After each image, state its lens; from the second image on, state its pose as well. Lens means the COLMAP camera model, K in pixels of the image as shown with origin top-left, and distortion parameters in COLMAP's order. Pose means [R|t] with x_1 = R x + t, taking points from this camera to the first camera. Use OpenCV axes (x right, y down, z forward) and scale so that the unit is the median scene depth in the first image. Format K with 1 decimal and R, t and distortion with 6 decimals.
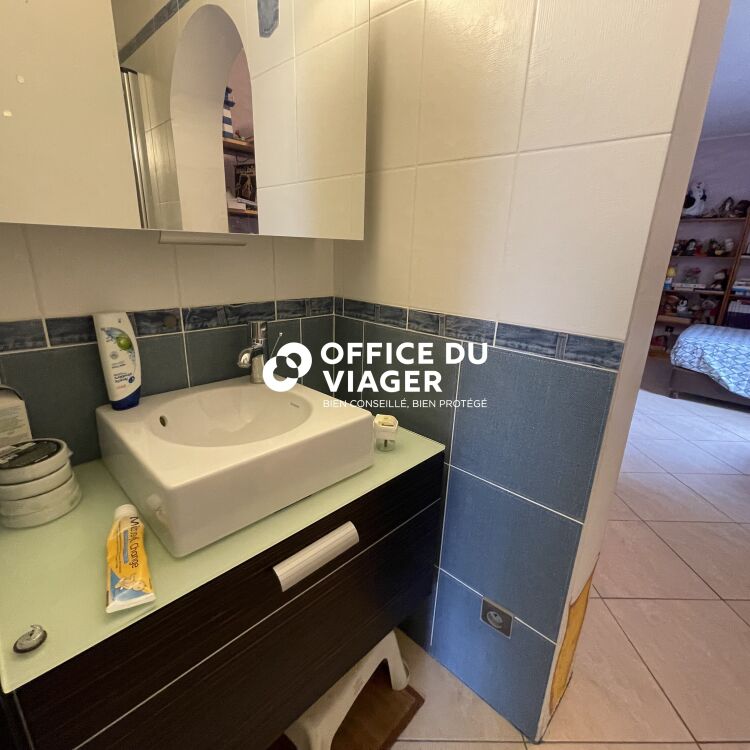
lens RADIAL K [[404.9, 0, 373.5], [0, 404.9, 373.1], [0, 0, 1]] dist [-0.009784, 0.006911]
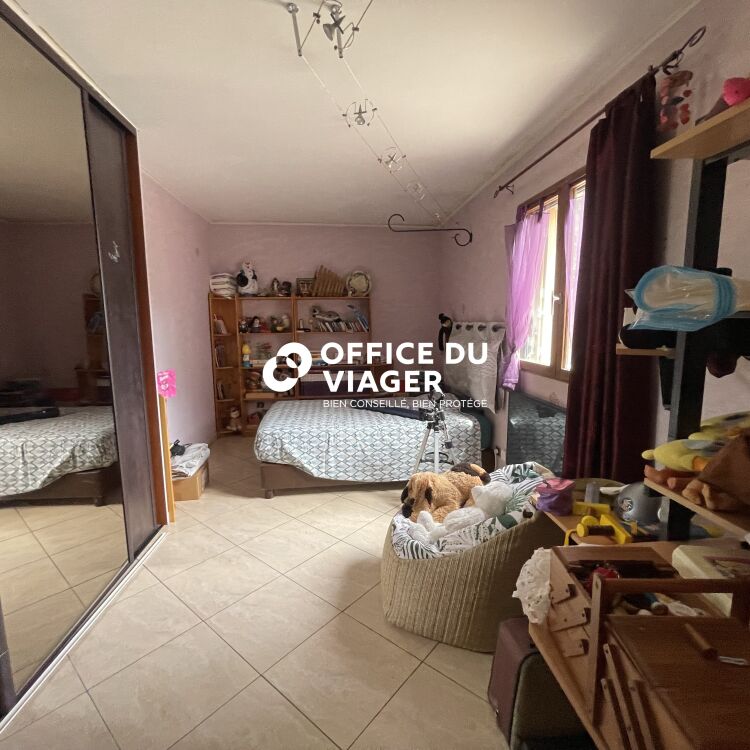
lens RADIAL K [[404.9, 0, 373.8], [0, 404.9, 374.5], [0, 0, 1]] dist [-0.009784, 0.006911]
pose [[0.647762, -0.137369, 0.749355, 0.225394], [0.251752, 0.966950, -0.040363, -0.084786], [-0.719044, 0.214797, 0.660937, 0.170228]]
